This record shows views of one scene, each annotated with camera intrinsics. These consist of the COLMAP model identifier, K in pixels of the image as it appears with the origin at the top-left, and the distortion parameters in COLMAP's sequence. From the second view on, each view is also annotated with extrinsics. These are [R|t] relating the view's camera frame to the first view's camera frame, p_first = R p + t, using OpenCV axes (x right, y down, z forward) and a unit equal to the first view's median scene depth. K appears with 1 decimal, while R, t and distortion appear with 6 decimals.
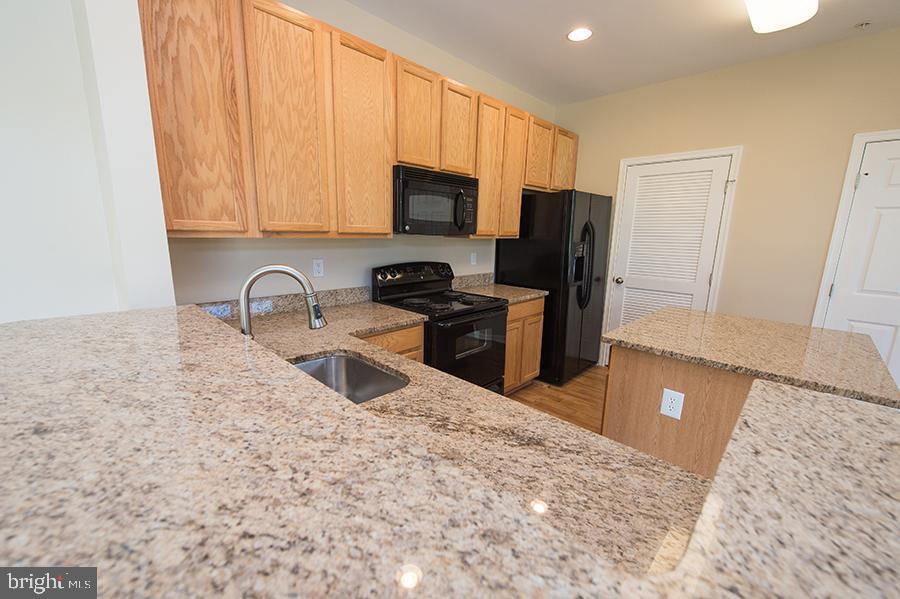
lens RADIAL K [[365.3, 0, 444.2], [0, 365.3, 303.3], [0, 0, 1]] dist [0.006444, -0.000152]
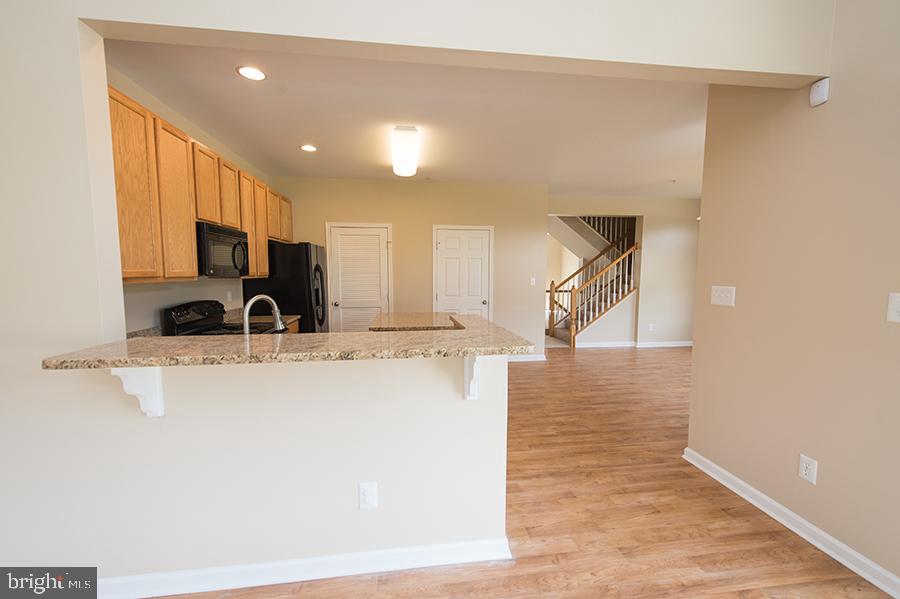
lens RADIAL K [[365.3, 0, 444.2], [0, 365.3, 303.3], [0, 0, 1]] dist [0.006444, -0.000152]
pose [[0.622690, -0.090558, 0.777211, -0.532909], [0.167612, 0.985661, -0.019443, 0.048664], [-0.764306, 0.142377, 0.628940, -0.326620]]
